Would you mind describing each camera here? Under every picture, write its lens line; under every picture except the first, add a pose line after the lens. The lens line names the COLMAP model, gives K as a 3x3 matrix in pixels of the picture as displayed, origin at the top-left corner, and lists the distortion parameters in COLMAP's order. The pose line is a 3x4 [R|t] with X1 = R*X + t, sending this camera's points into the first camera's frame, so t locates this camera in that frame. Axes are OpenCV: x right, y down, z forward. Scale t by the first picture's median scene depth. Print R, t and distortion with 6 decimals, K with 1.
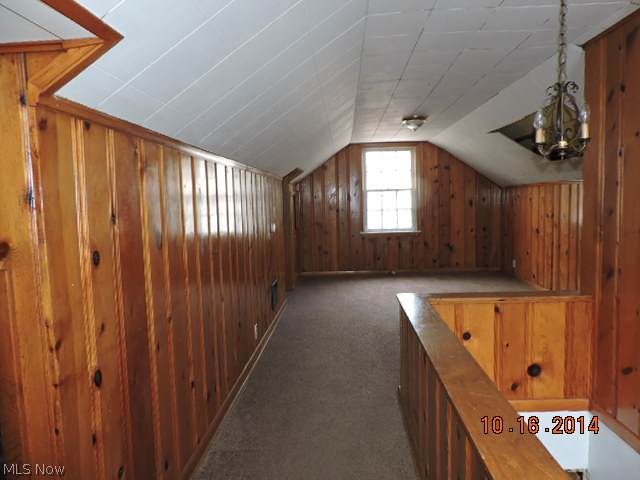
lens RADIAL K [[457.9, 0, 320.0], [0, 457.9, 240.0], [0, 0, 1]] dist [-0.006340, -0.006297]
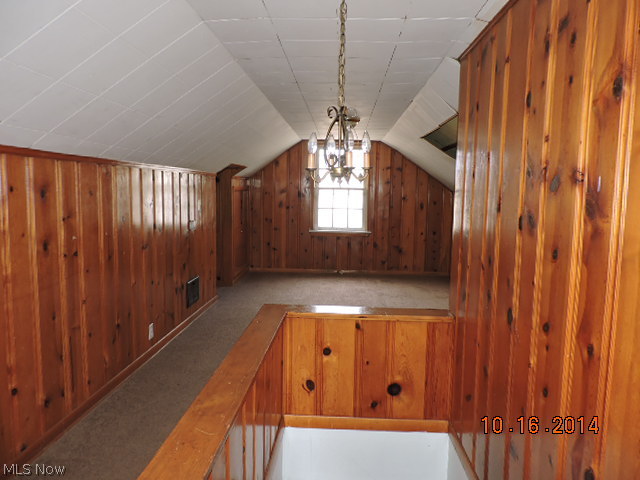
lens RADIAL K [[457.9, 0, 320.0], [0, 457.9, 240.0], [0, 0, 1]] dist [-0.006340, -0.006297]
pose [[0.998840, 0.047927, 0.004730, 0.112357], [-0.048017, 0.998616, 0.021468, -0.019025], [-0.003695, -0.021671, 0.999758, 0.009361]]
